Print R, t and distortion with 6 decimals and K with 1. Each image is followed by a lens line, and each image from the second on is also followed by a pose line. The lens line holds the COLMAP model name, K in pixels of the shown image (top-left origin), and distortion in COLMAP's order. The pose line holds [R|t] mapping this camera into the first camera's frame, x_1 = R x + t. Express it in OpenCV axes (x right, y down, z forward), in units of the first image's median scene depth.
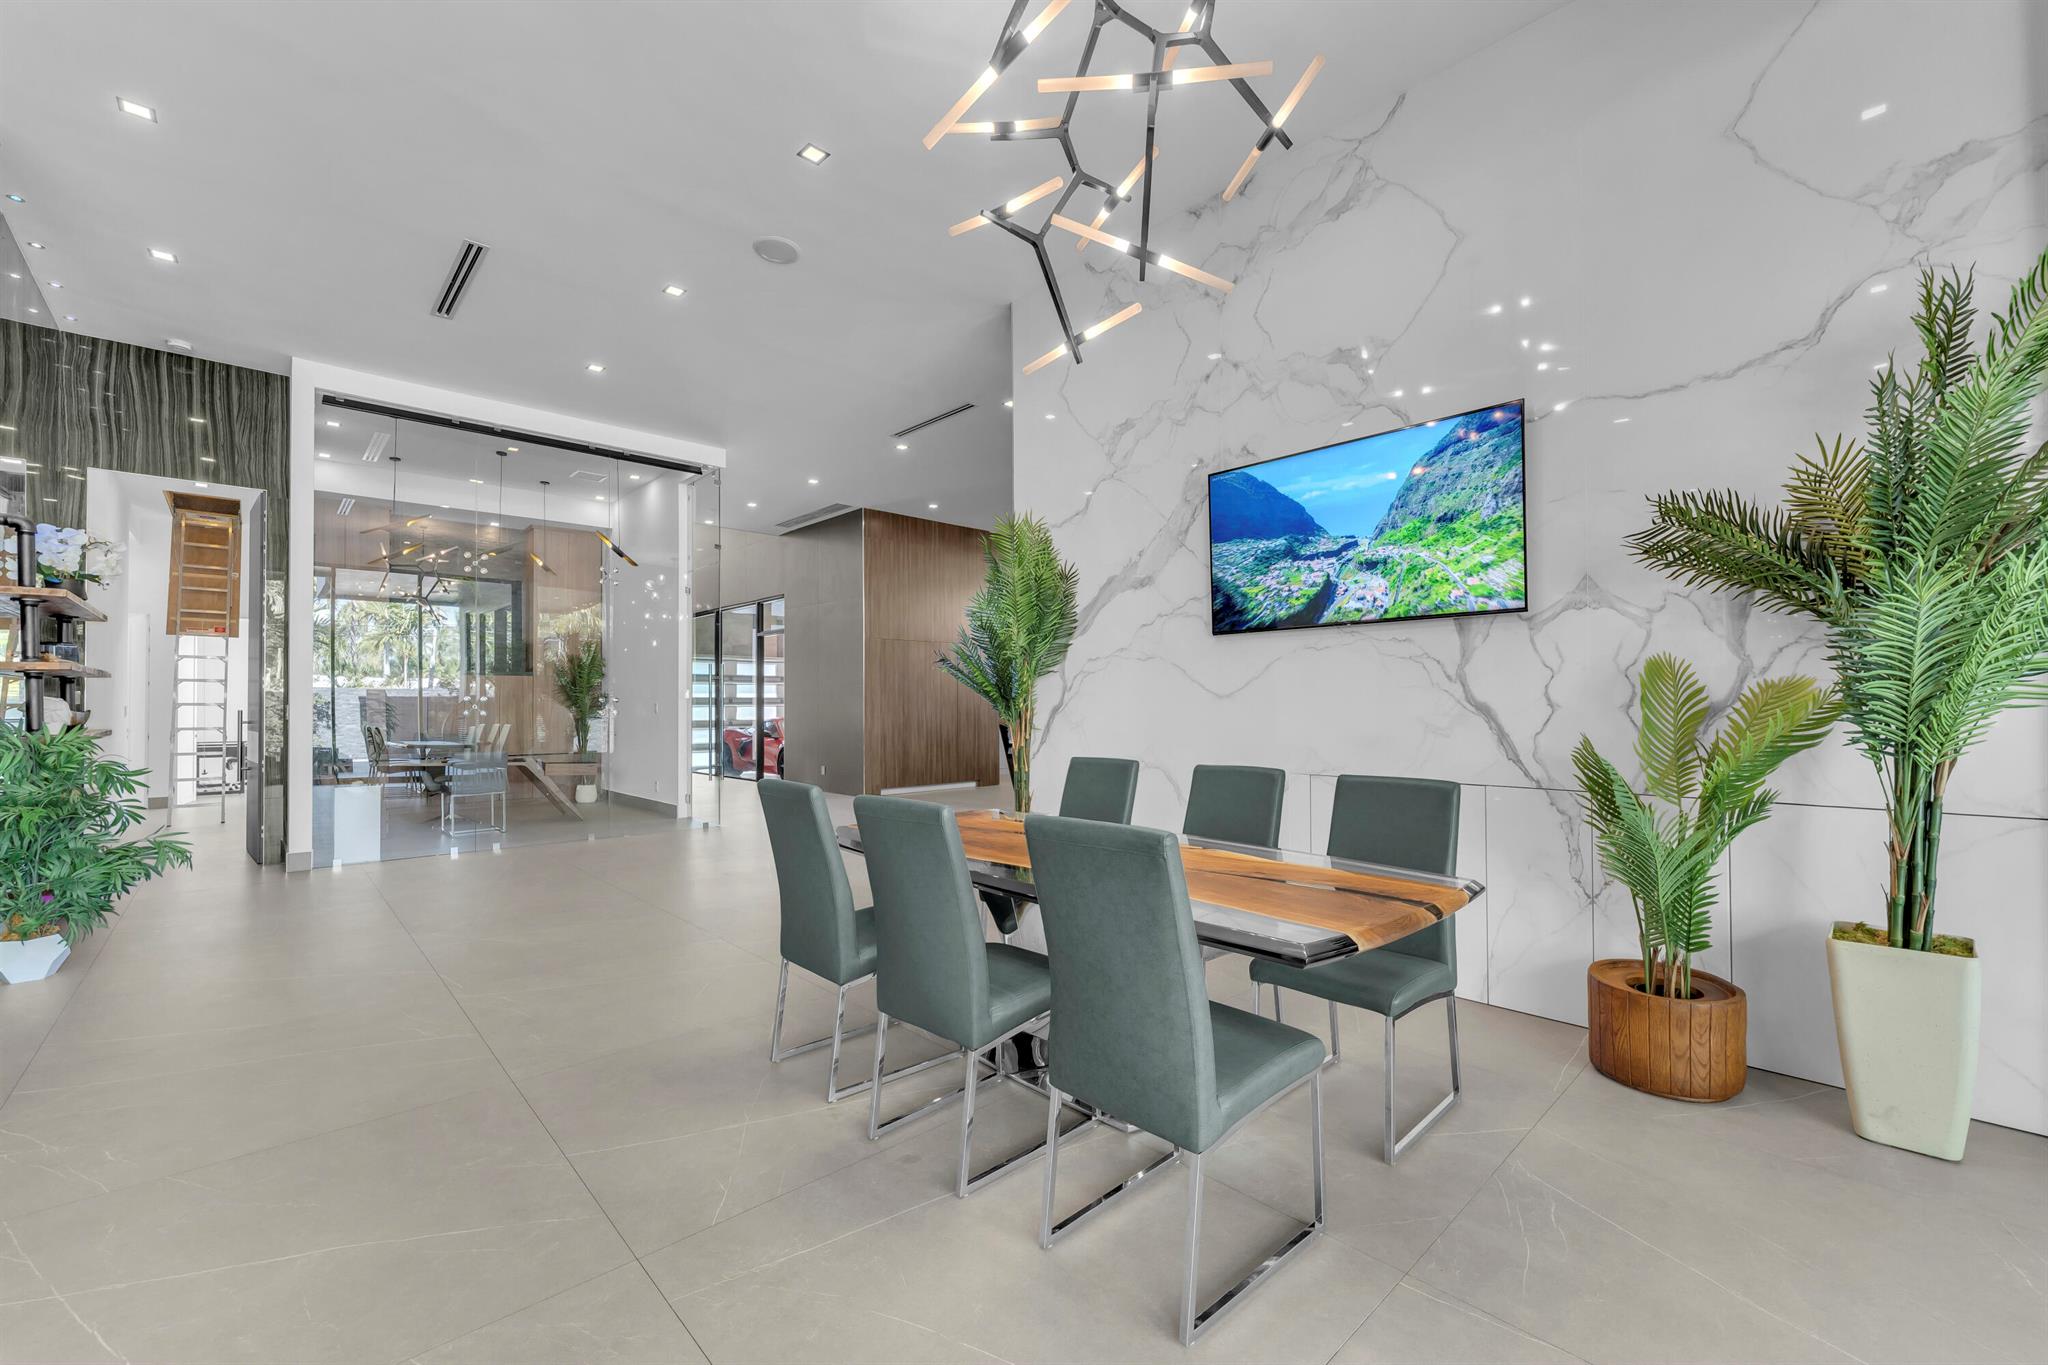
lens RADIAL K [[819.6, 0, 1016.8], [0, 819.6, 700.2], [0, 0, 1]] dist [-0.001775, -0.000985]
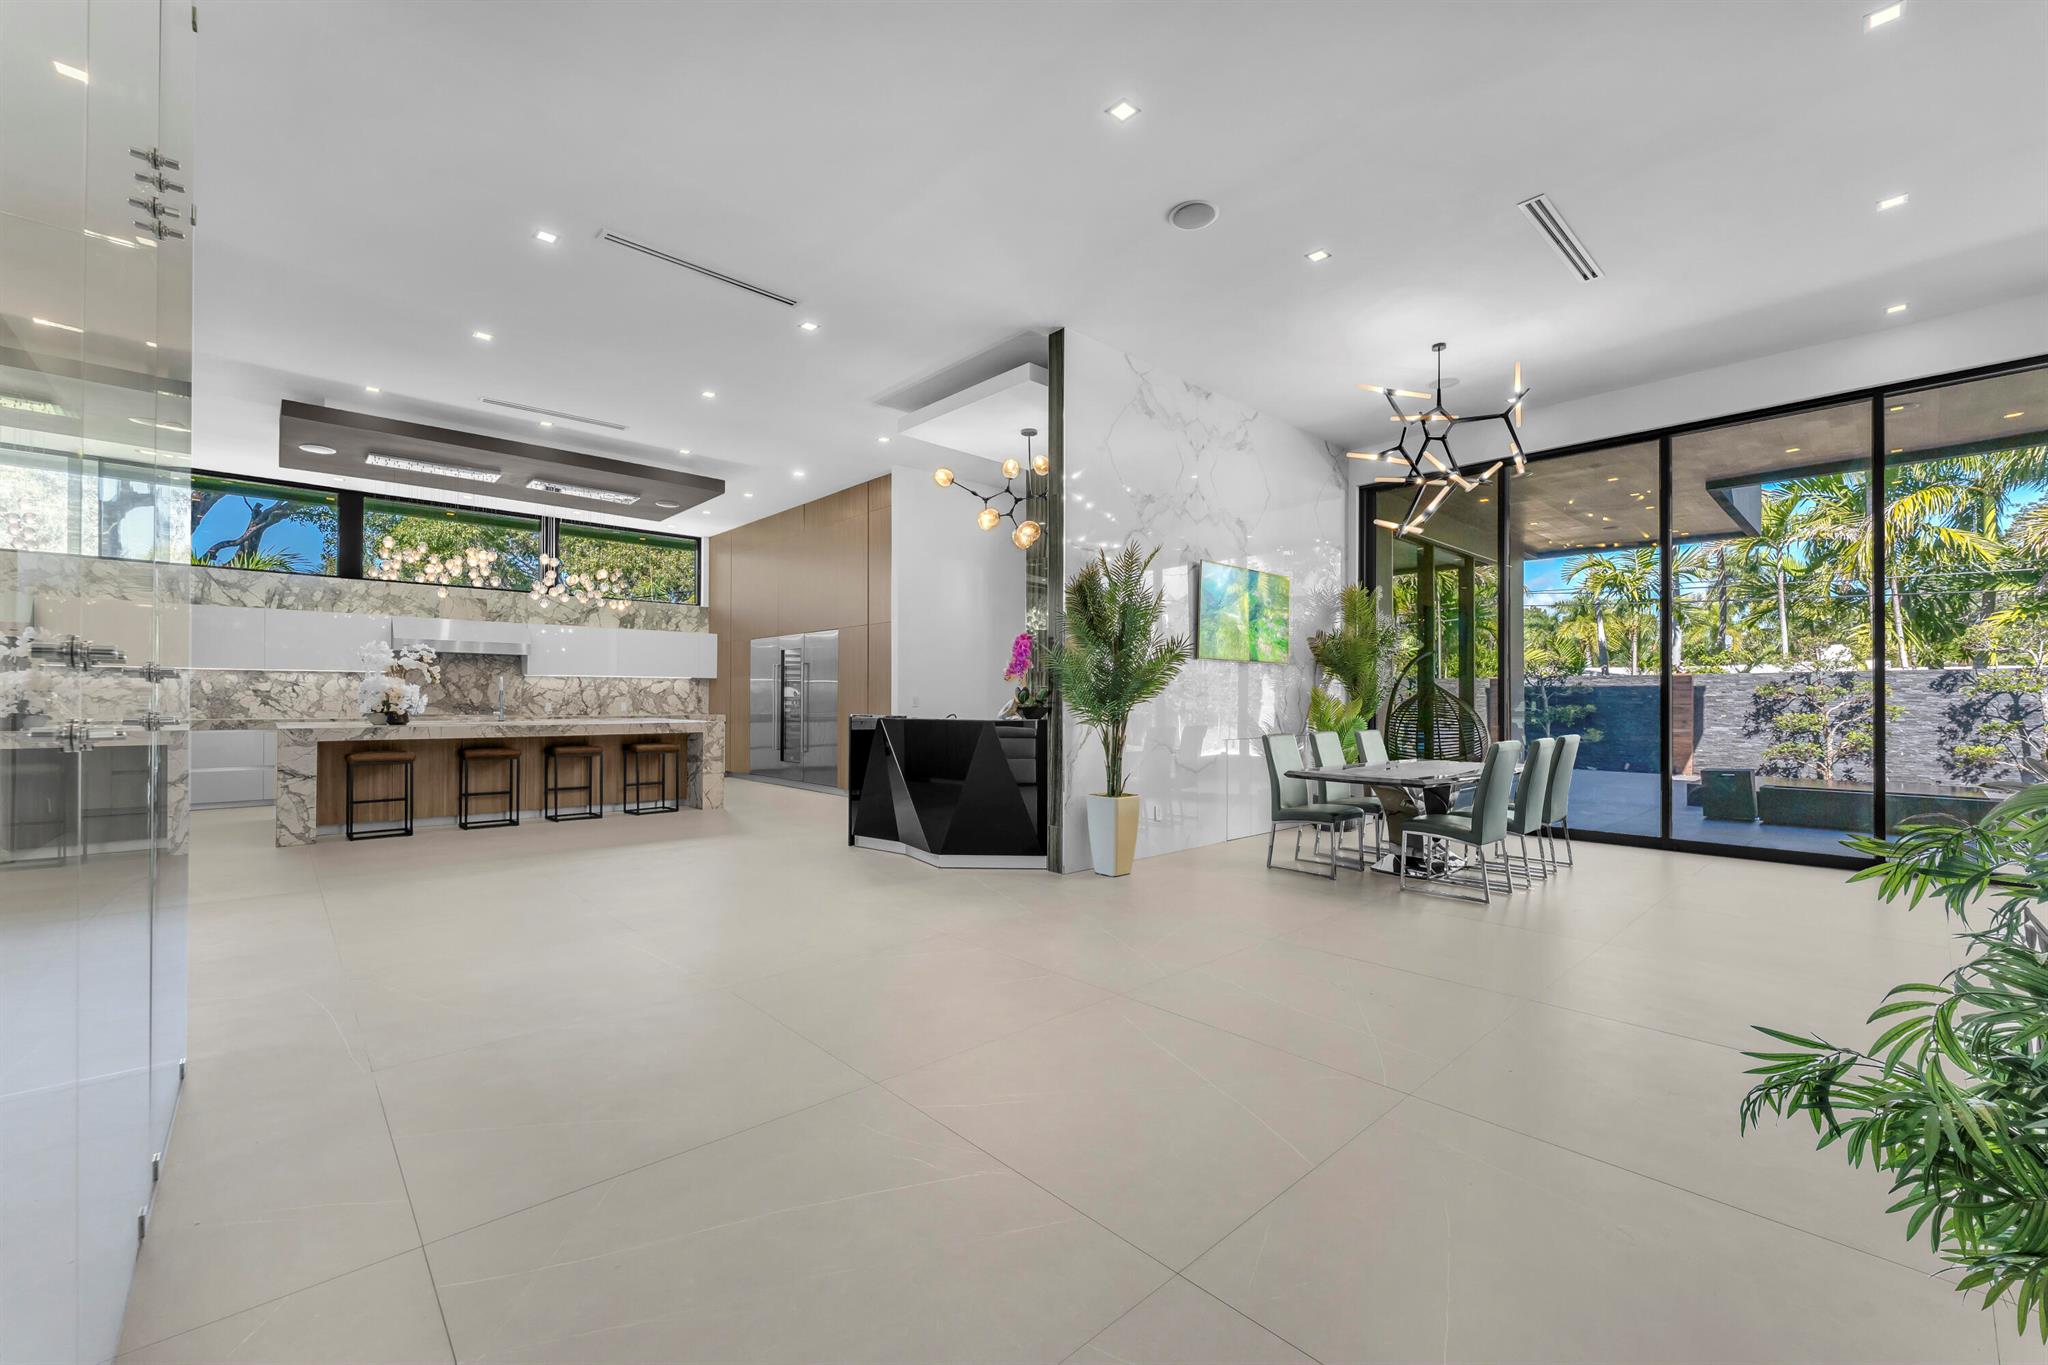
lens RADIAL K [[819.6, 0, 1020.2], [0, 819.6, 686.8], [0, 0, 1]] dist [-0.001775, -0.000985]
pose [[0.003157, 0.010334, 0.999942, -1.389855], [-0.012907, 0.999864, -0.010293, -0.002491], [-0.999912, -0.012873, 0.003290, 1.355947]]
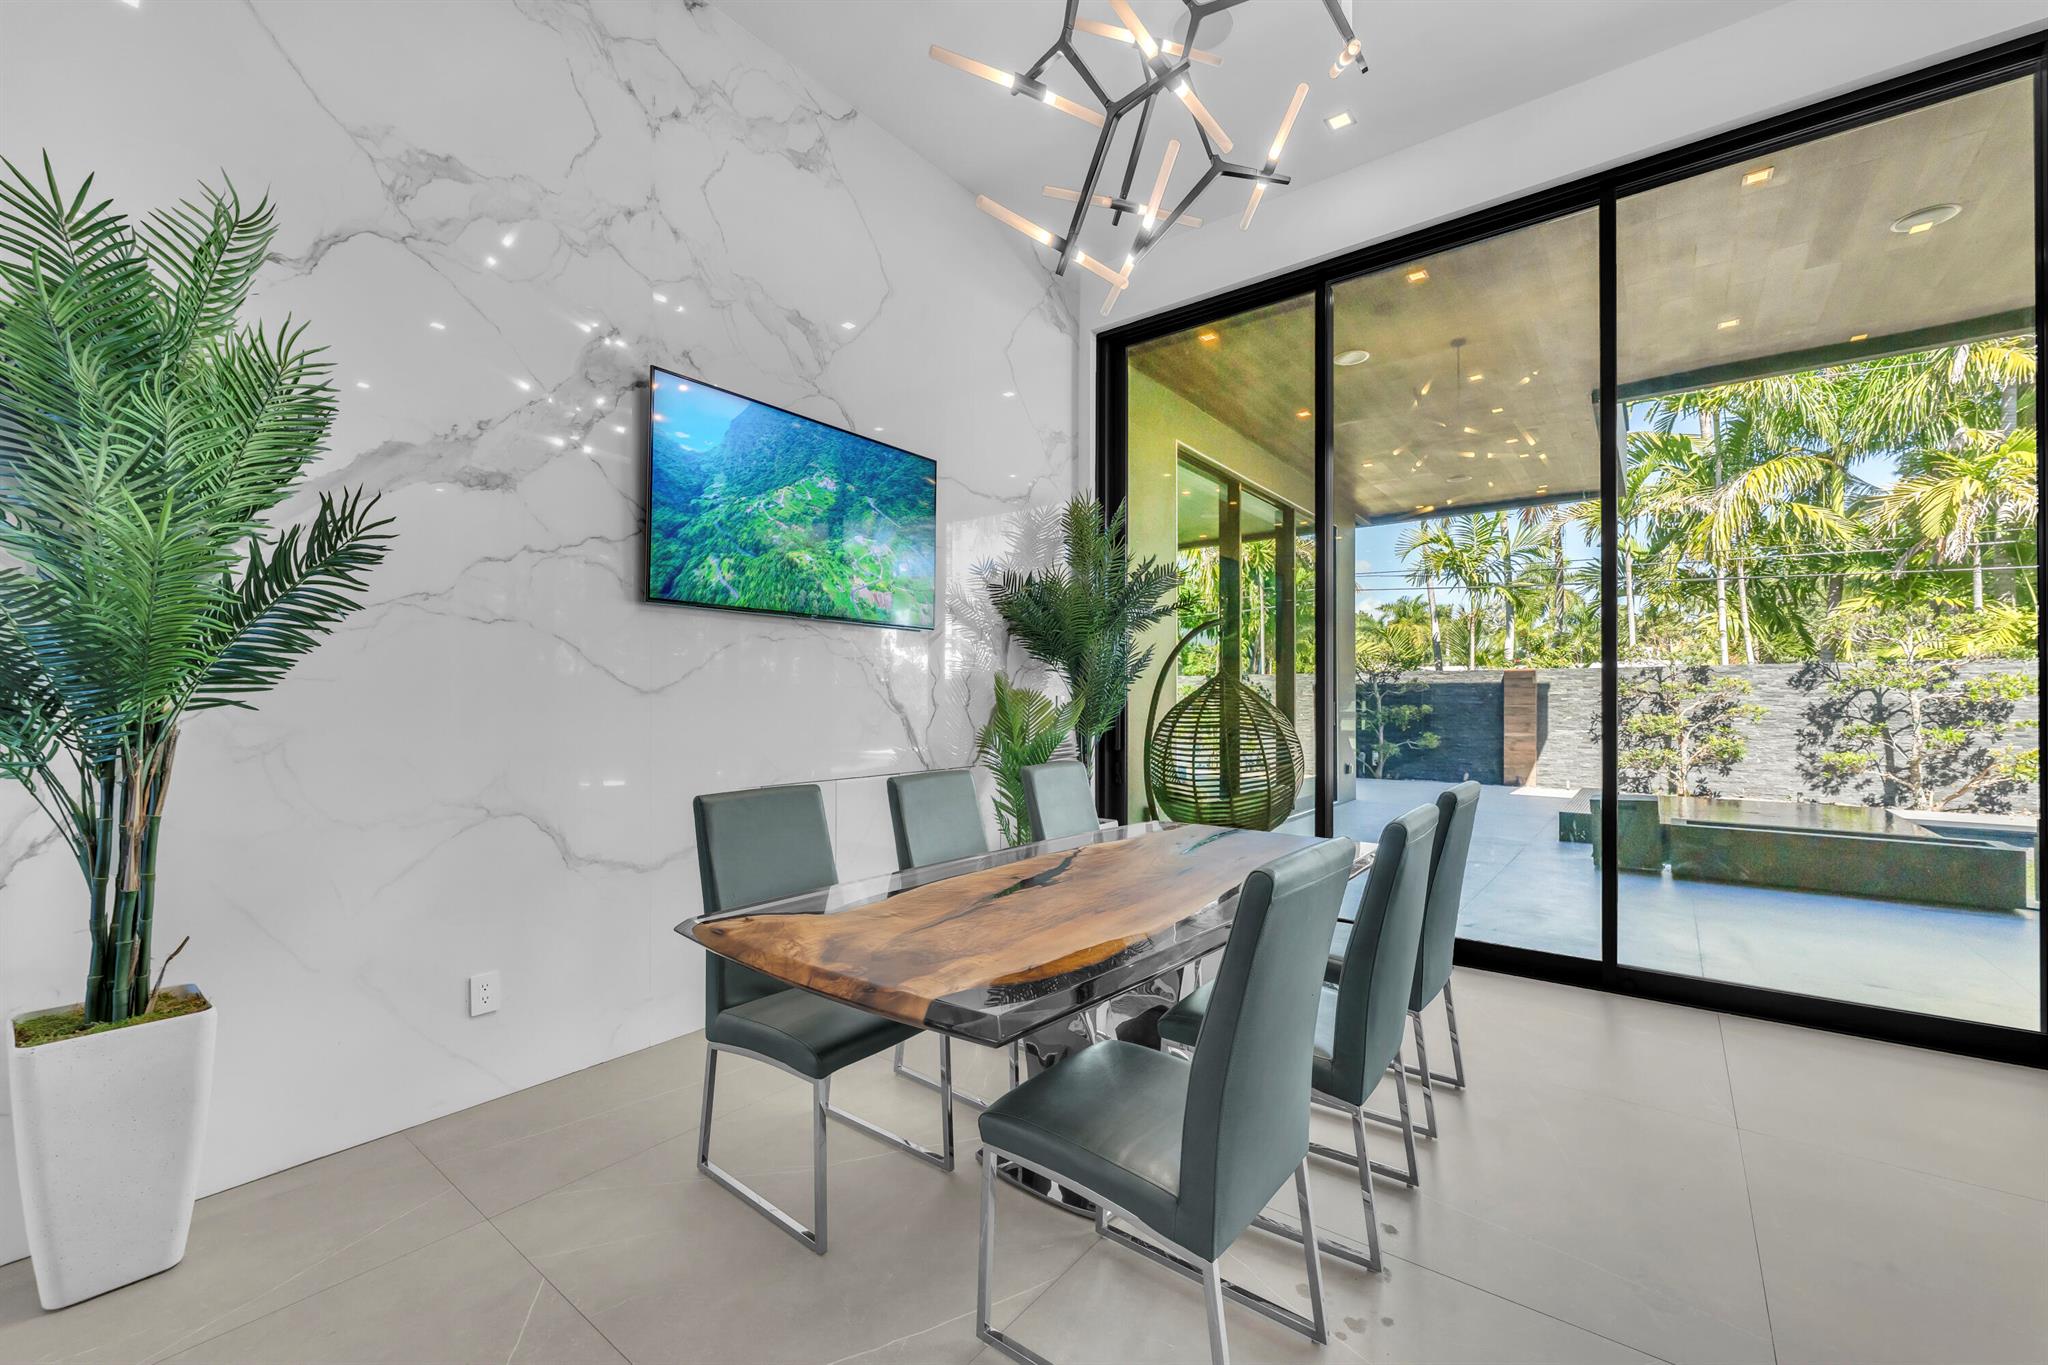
lens RADIAL K [[819.6, 0, 1020.6], [0, 819.6, 684.4], [0, 0, 1]] dist [-0.001775, -0.000985]
pose [[-0.160947, 0.013543, 0.986870, -0.484020], [-0.011979, 0.999805, -0.015674, -0.003500], [-0.986890, -0.014344, -0.160753, 0.807360]]
